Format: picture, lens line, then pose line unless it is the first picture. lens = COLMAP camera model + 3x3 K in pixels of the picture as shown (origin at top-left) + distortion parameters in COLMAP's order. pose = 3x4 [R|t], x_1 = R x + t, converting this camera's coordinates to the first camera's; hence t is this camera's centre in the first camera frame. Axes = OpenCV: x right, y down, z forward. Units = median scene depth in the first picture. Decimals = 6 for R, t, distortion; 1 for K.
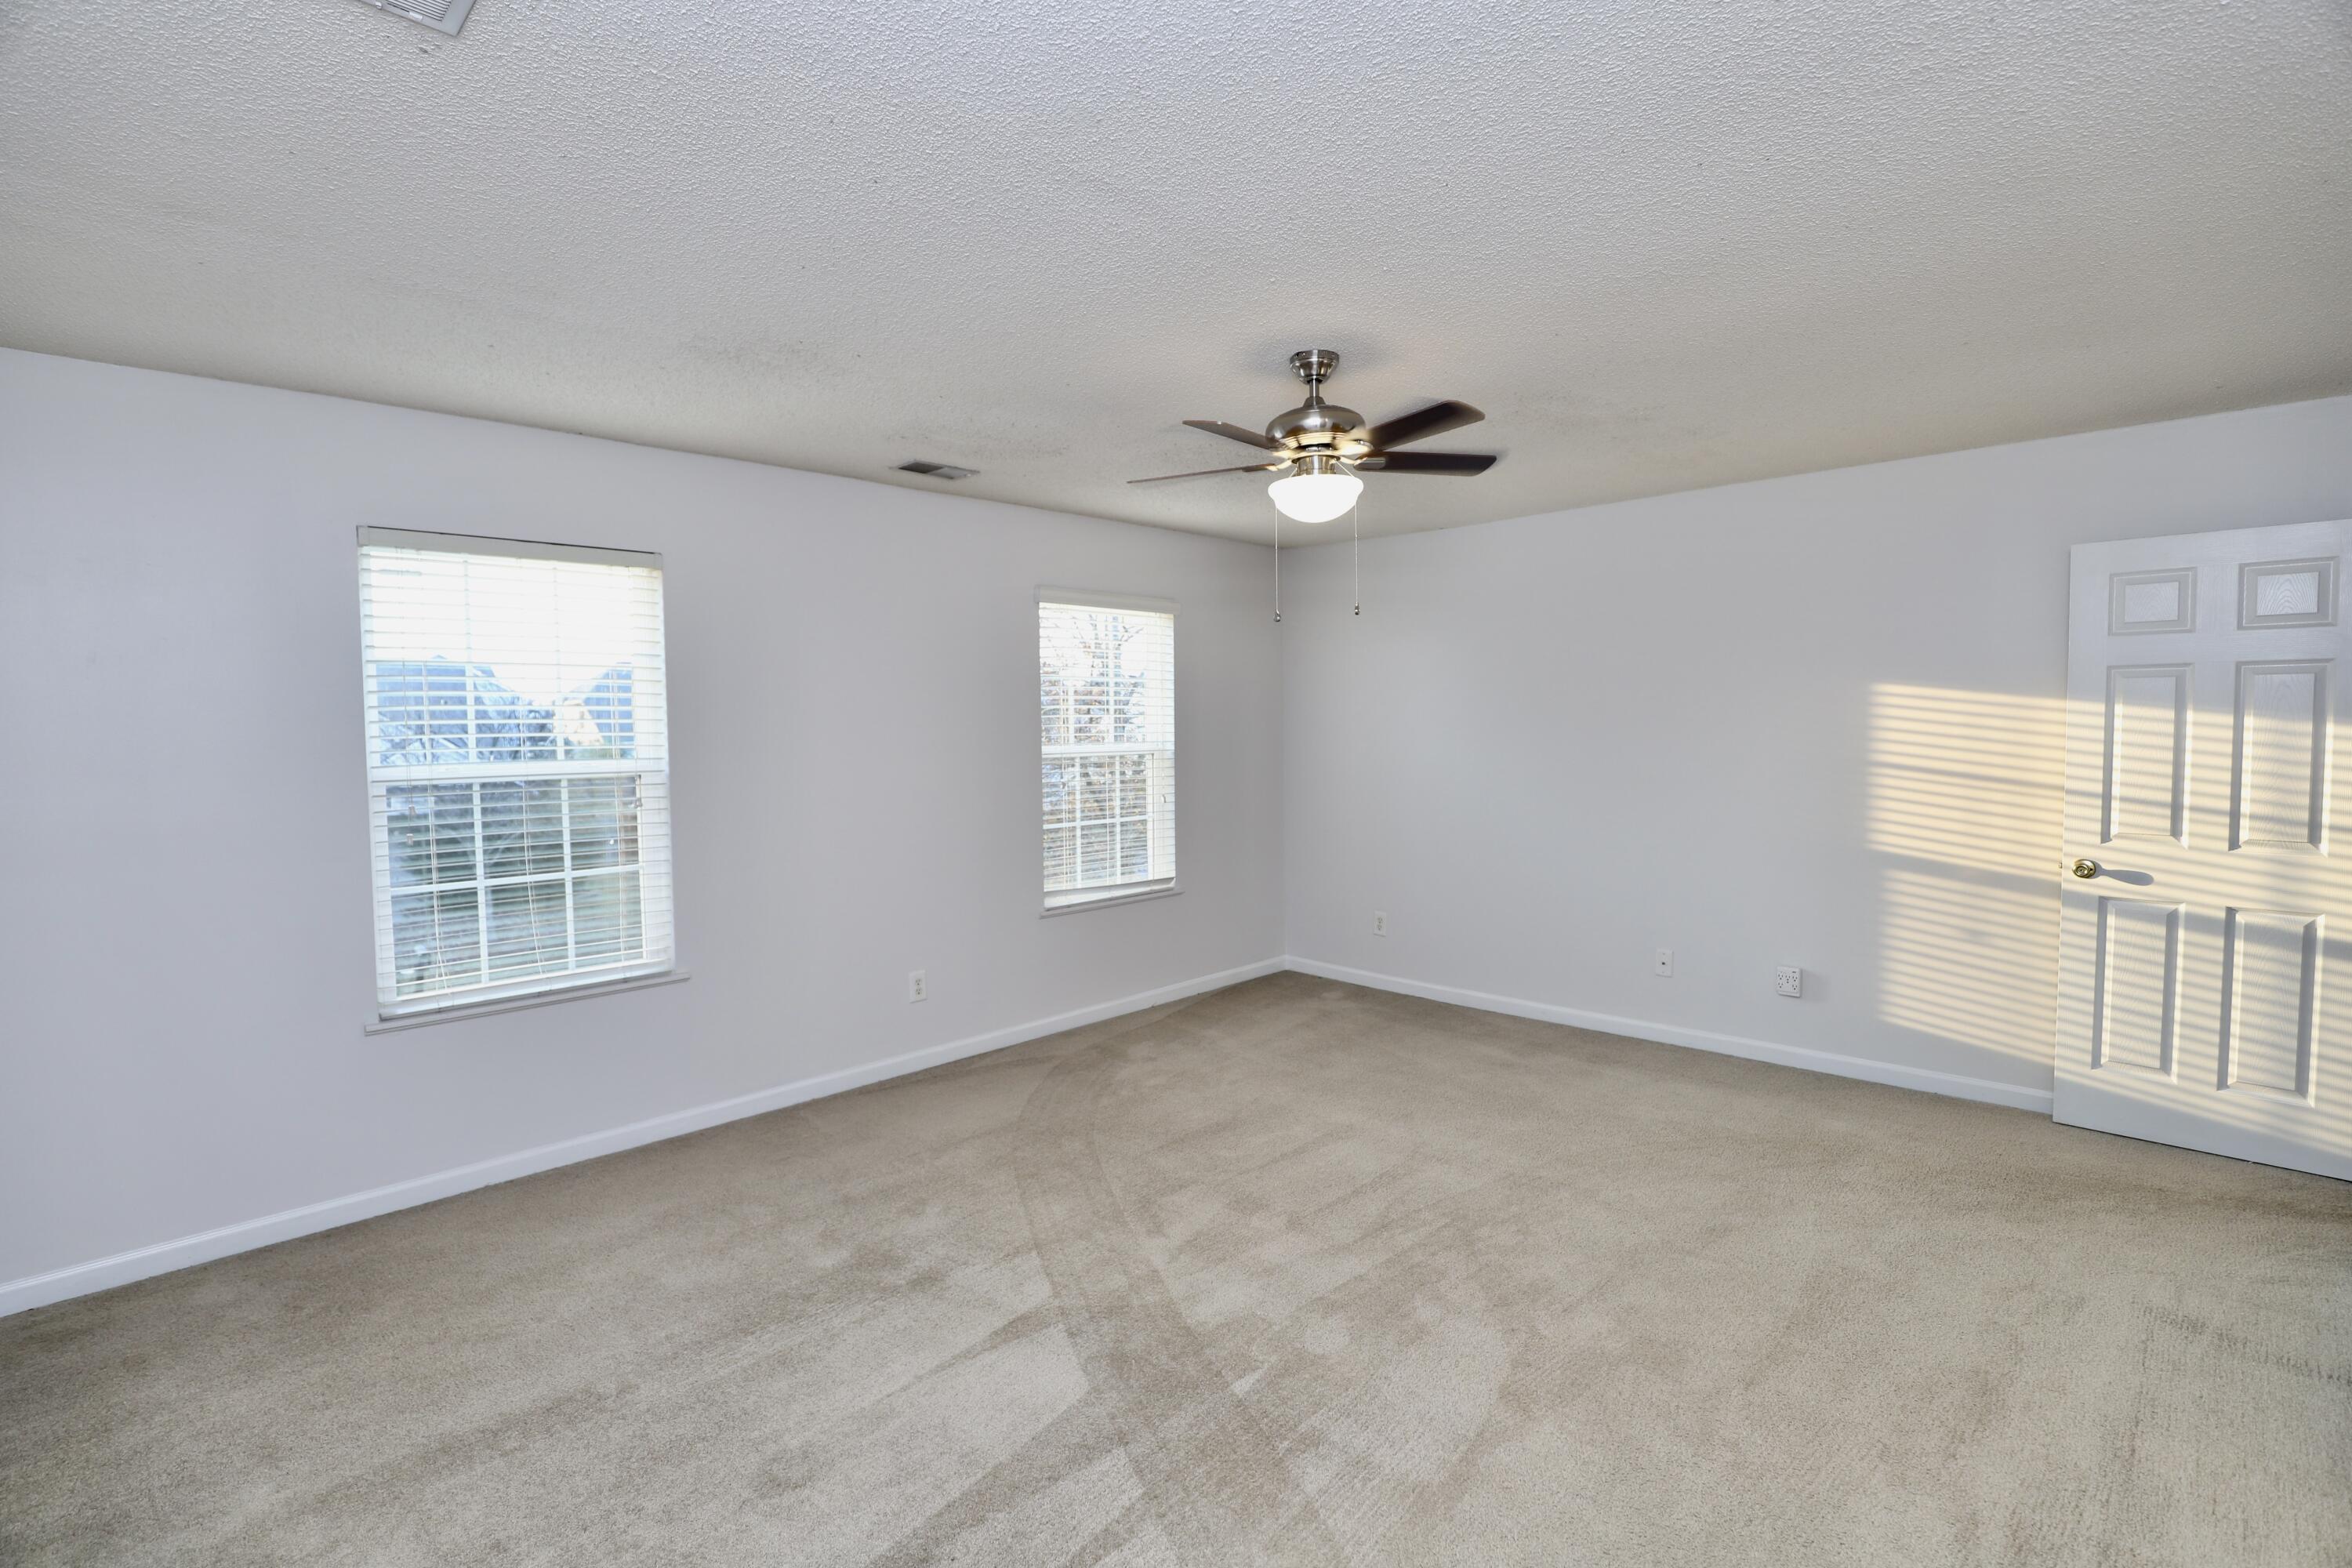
lens RADIAL K [[1072.3, 0, 1187.7], [0, 1072.3, 780.3], [0, 0, 1]] dist [-0.035175, 0.005233]
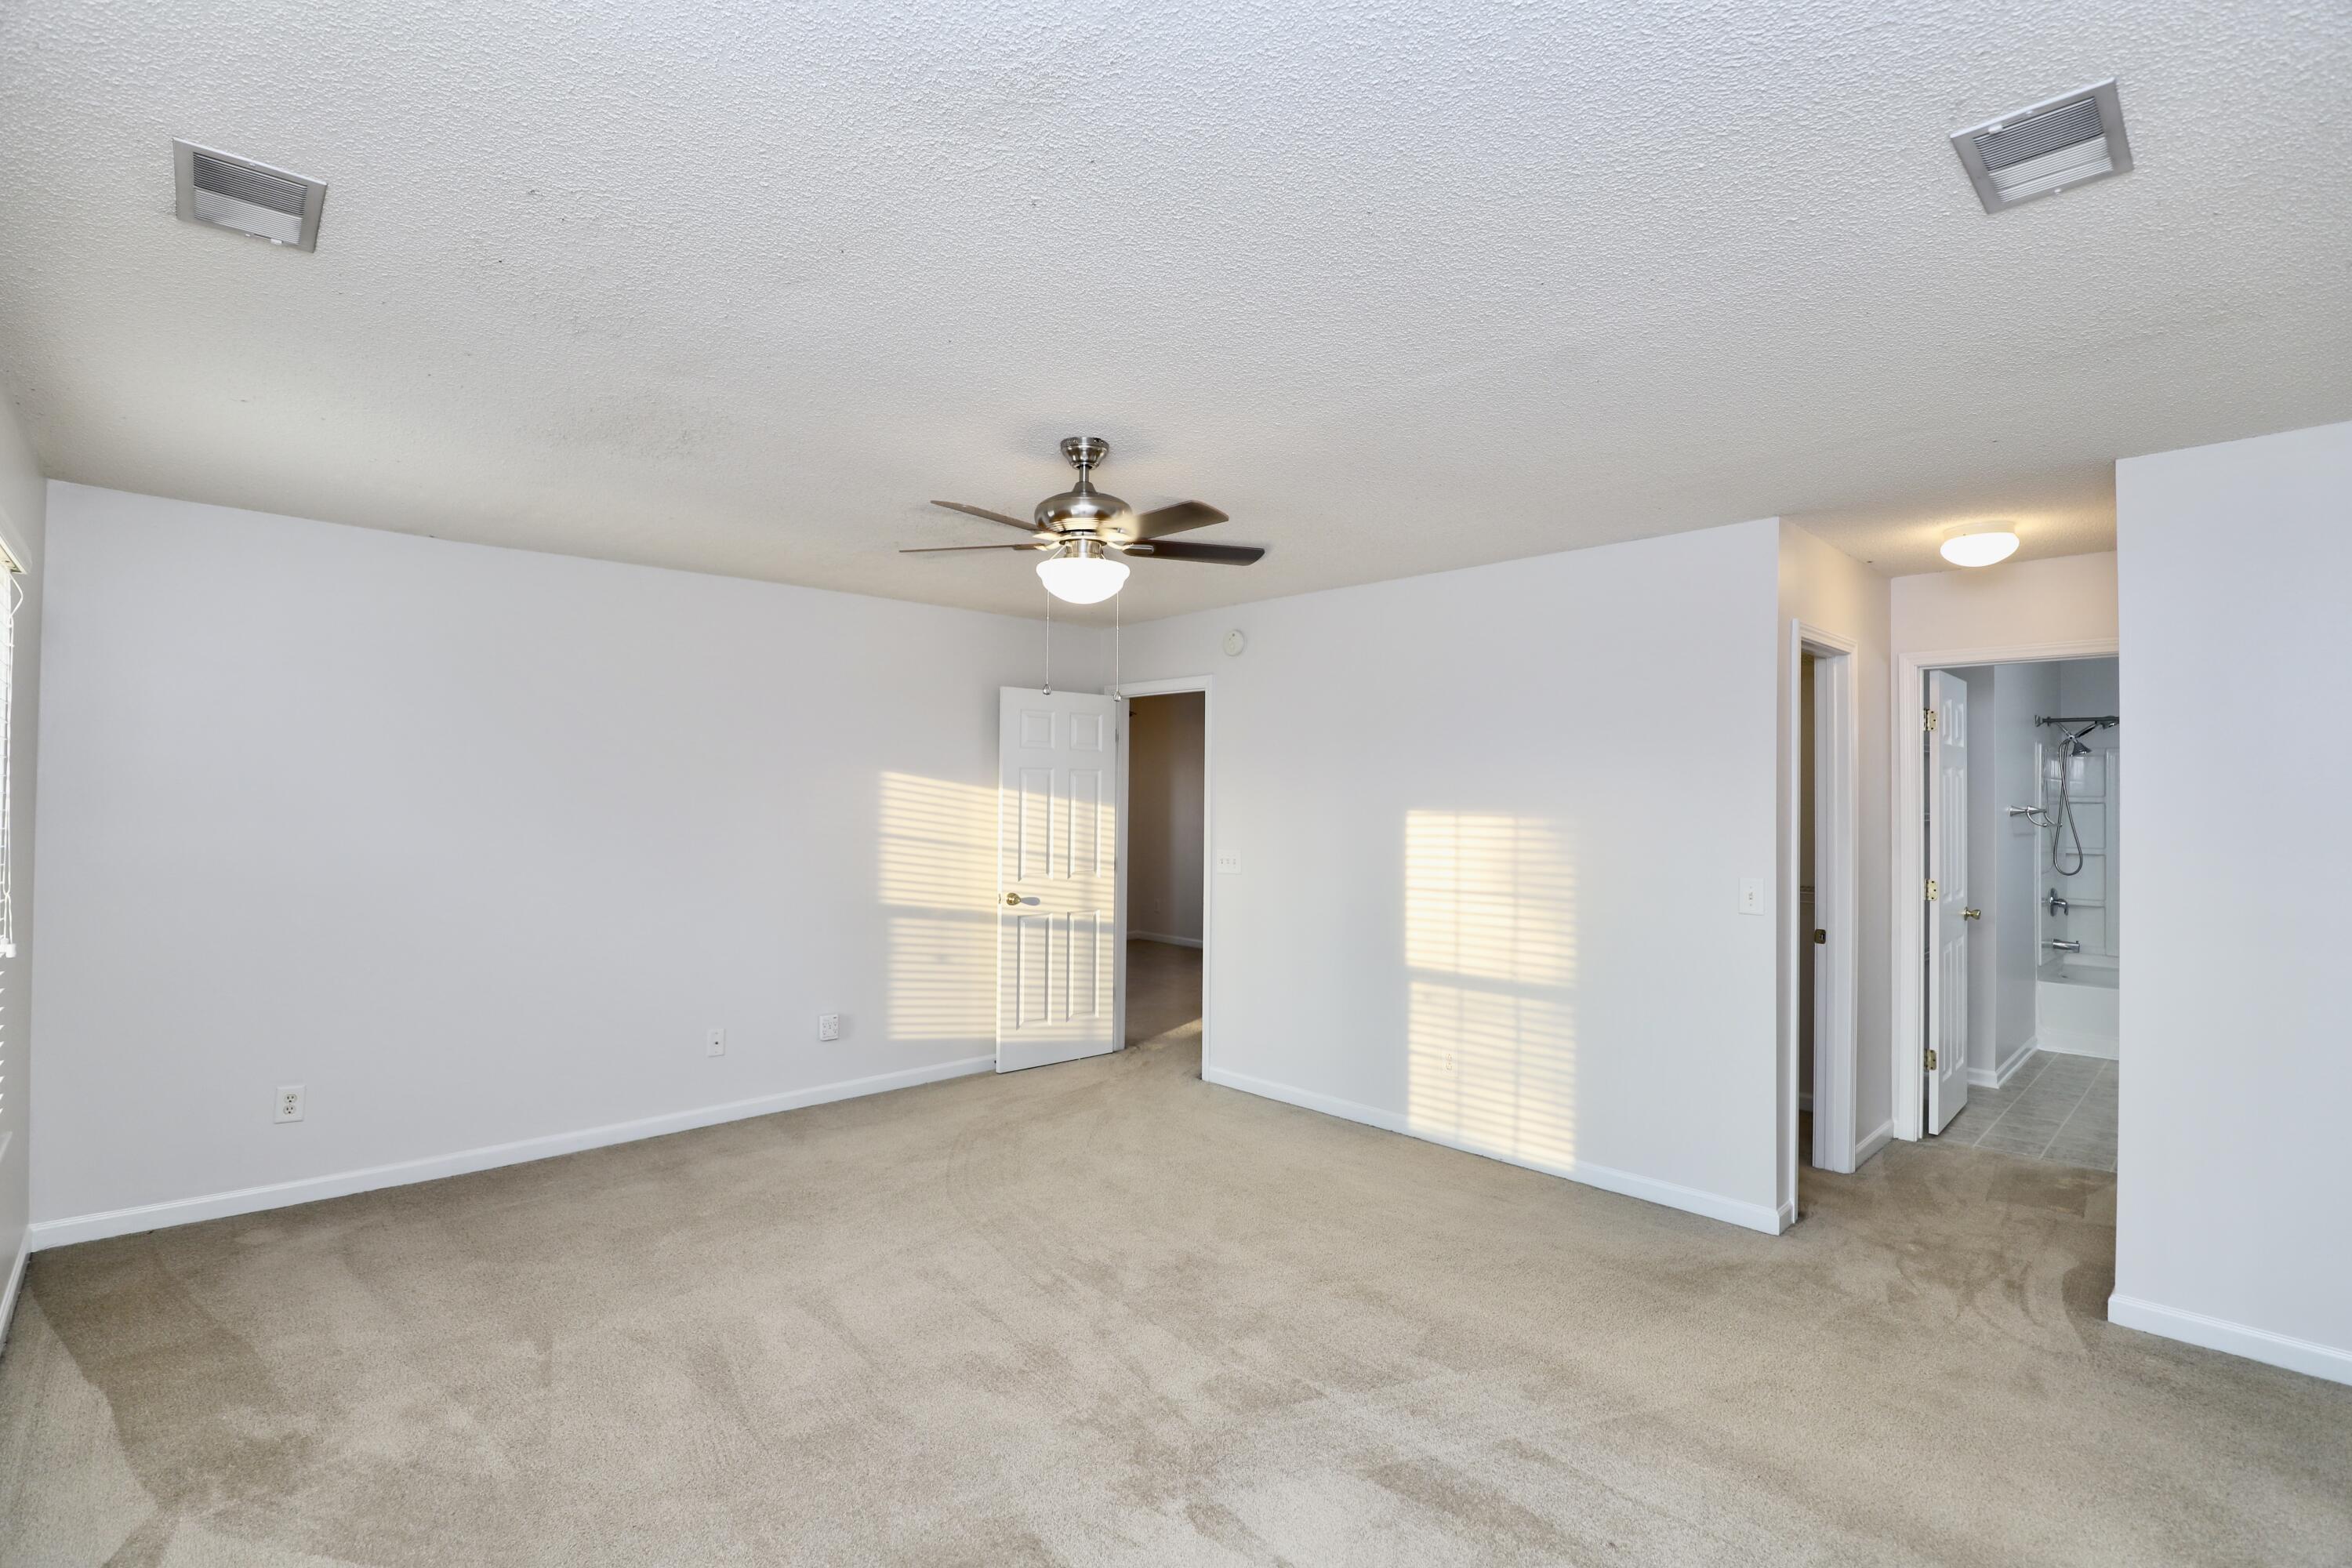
lens RADIAL K [[1052.5, 0, 1173.2], [0, 1052.5, 774.3], [0, 0, 1]] dist [-0.032935, 0.000417]
pose [[0.062732, 0.034974, 0.997417, -0.691216], [0.047171, 0.998165, -0.037967, -0.029142], [-0.996915, 0.049431, 0.060968, 0.688536]]
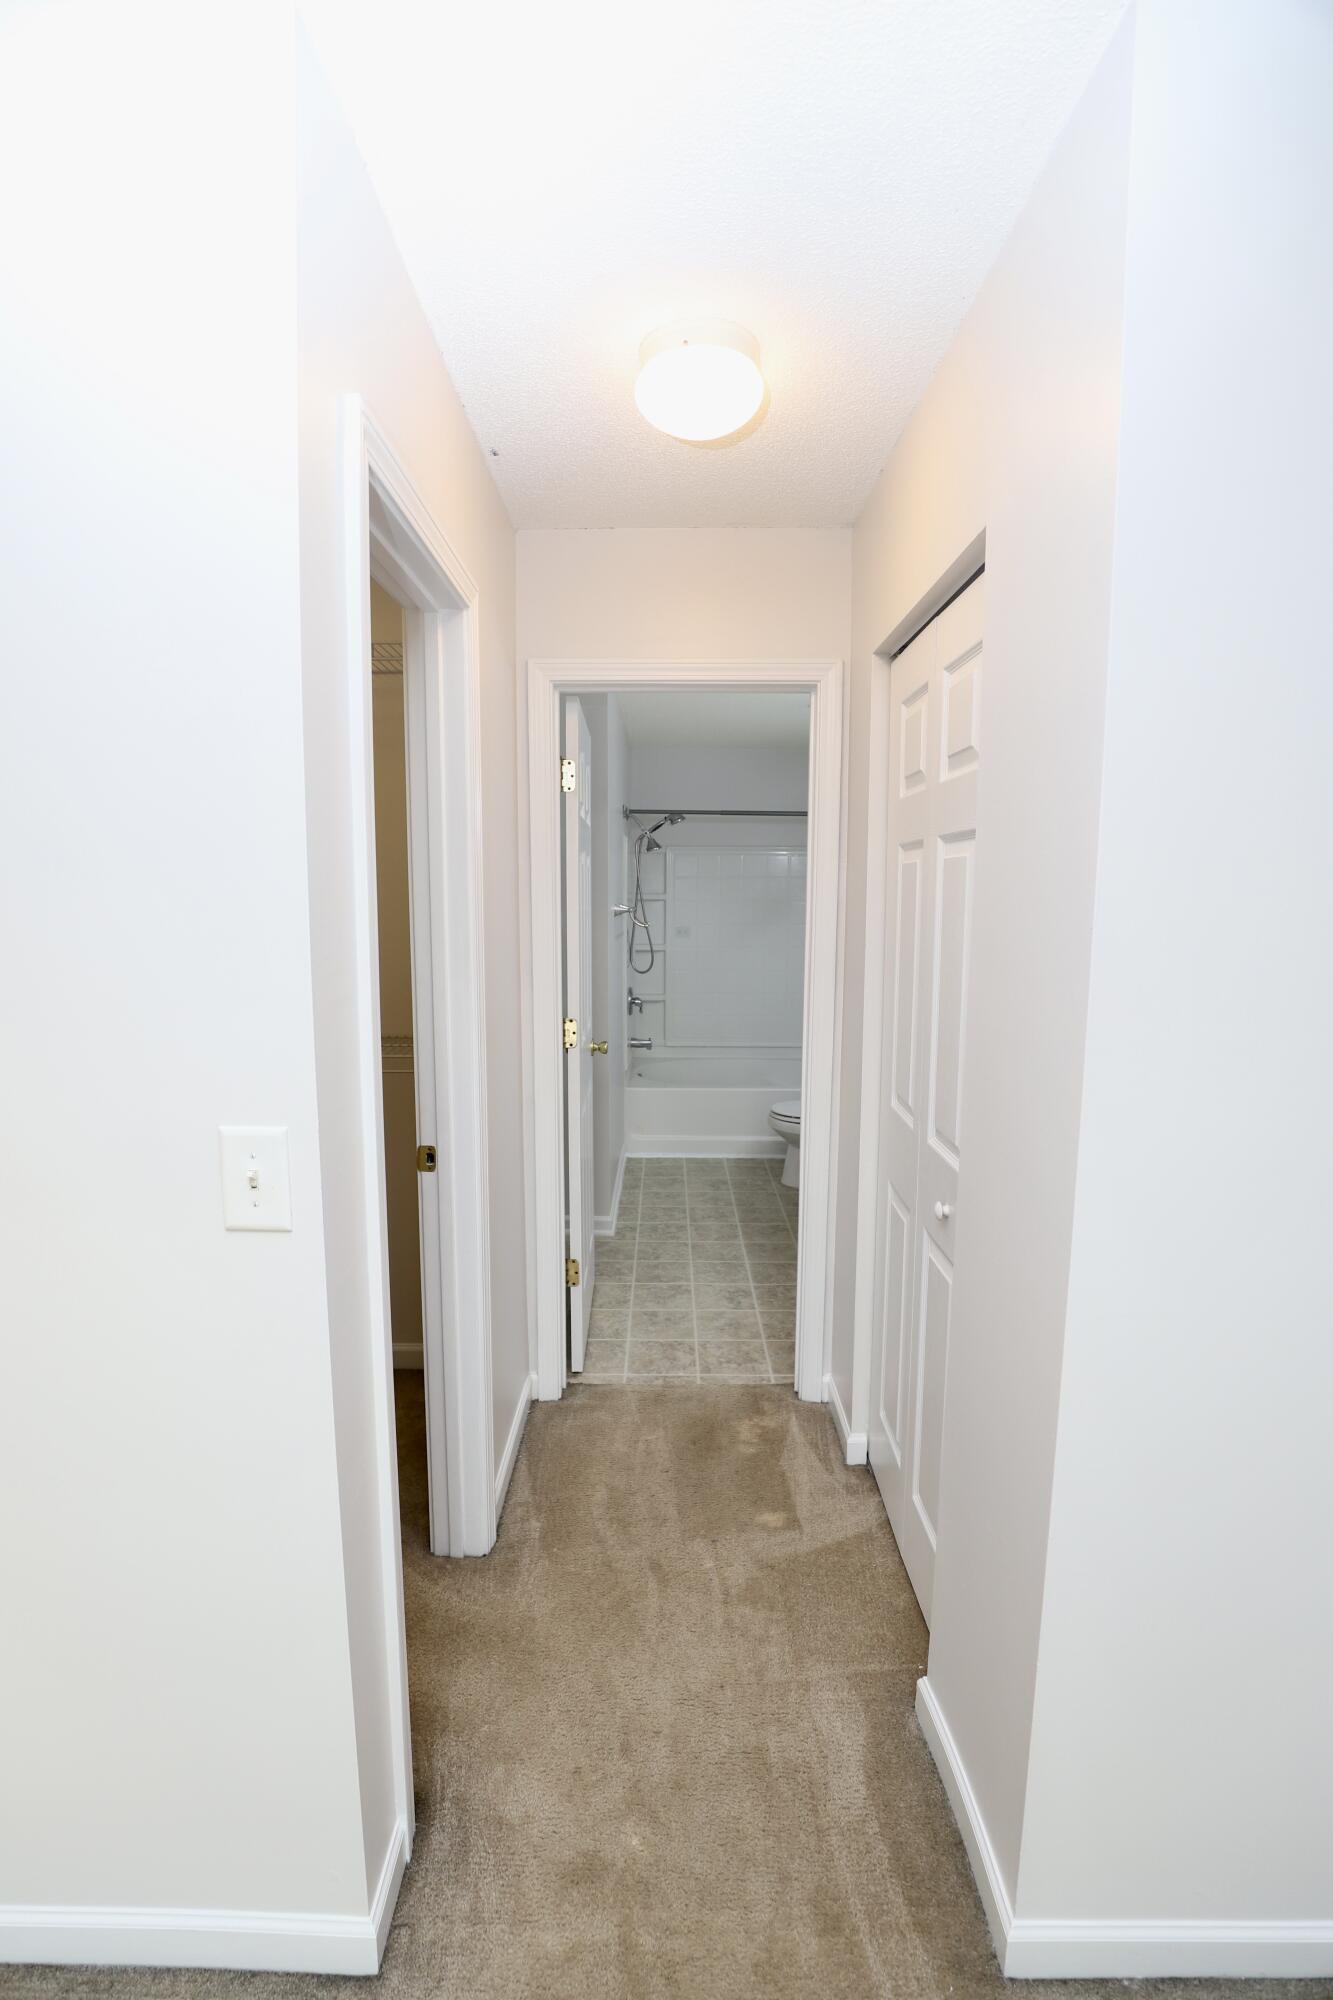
lens RADIAL K [[911.8, 0, 661.2], [0, 911.8, 1002.7], [0, 0, 1]] dist [-0.035175, 0.005233]
pose [[-0.688368, -0.069873, 0.721988, 0.041379], [0.048389, 0.988709, 0.141821, -0.019431], [-0.723745, 0.132561, -0.677215, 0.298484]]
